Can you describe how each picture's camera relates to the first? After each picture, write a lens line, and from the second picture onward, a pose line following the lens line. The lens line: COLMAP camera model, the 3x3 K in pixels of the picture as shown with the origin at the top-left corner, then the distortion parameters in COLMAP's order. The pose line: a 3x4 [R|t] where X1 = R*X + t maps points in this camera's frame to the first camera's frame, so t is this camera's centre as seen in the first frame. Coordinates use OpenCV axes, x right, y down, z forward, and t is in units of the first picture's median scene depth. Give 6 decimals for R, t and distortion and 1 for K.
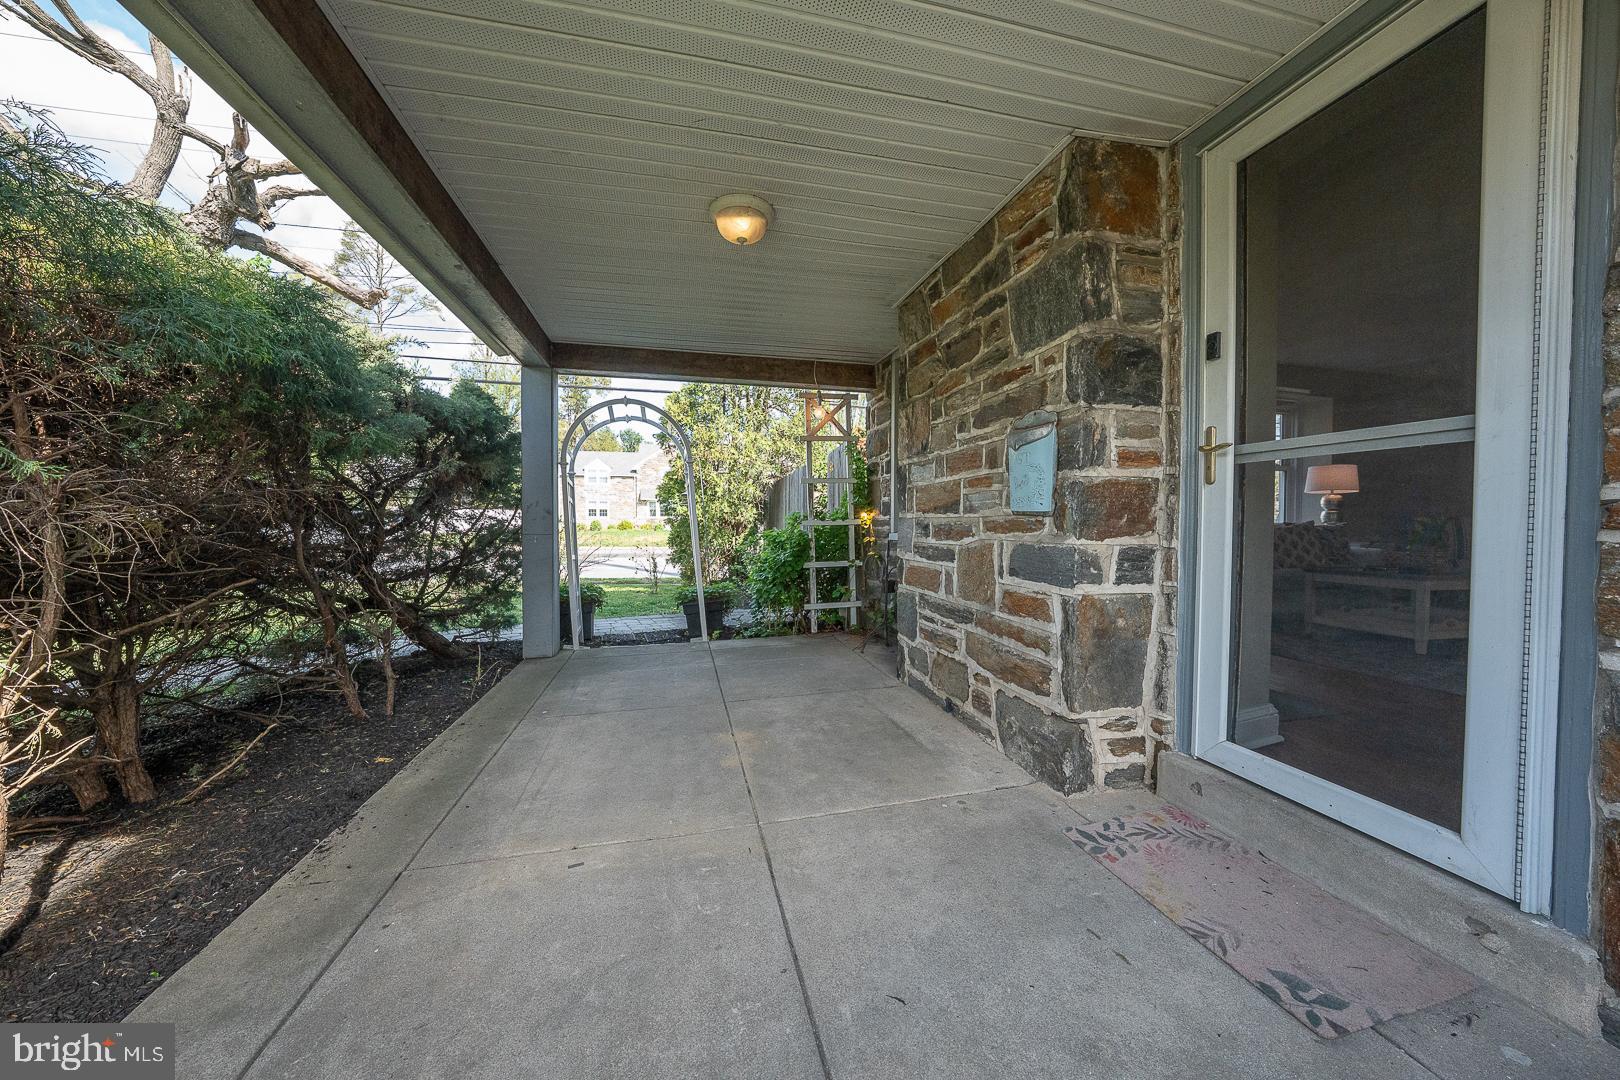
lens RADIAL K [[557.3, 0, 808.8], [0, 557.3, 533.6], [0, 0, 1]] dist [-0.030232, 0.007312]
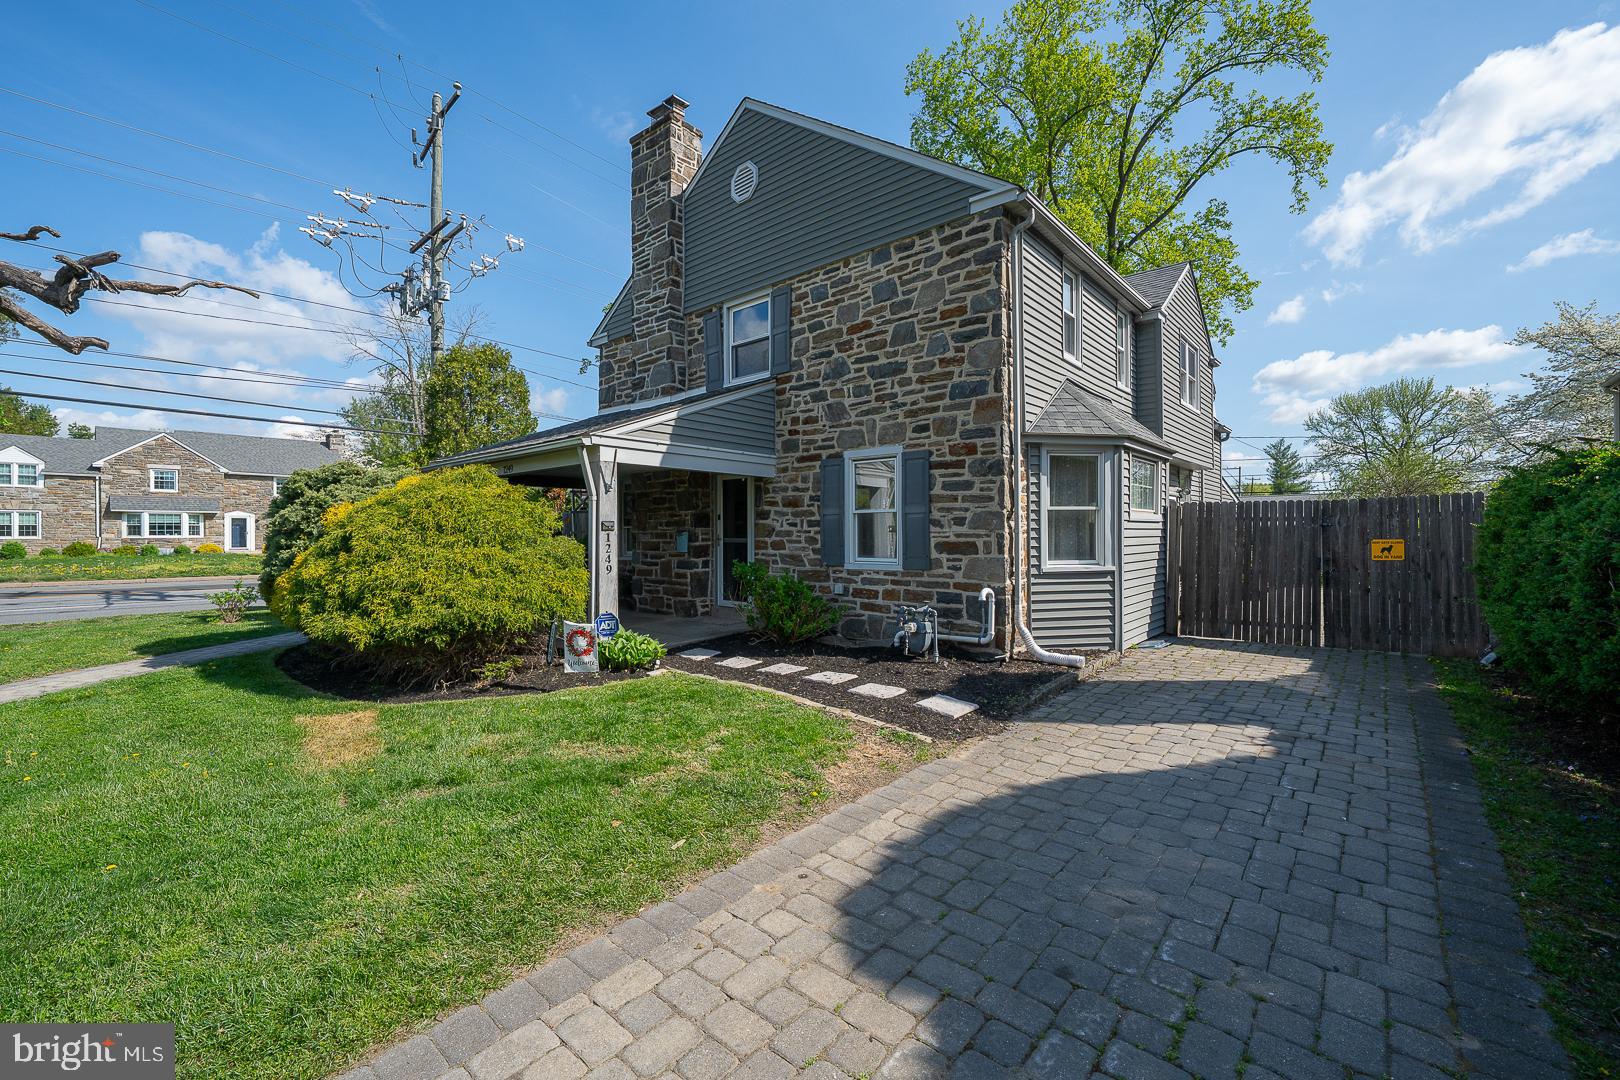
lens RADIAL K [[656.0, 0, 809.1], [0, 656.0, 533.3], [0, 0, 1]] dist [-0.004996, 0.000001]
pose [[0.812330, -0.009928, 0.583114, -1.547419], [0.021872, 0.999670, -0.013449, -0.086419], [-0.582788, 0.023679, 0.812279, -3.241504]]
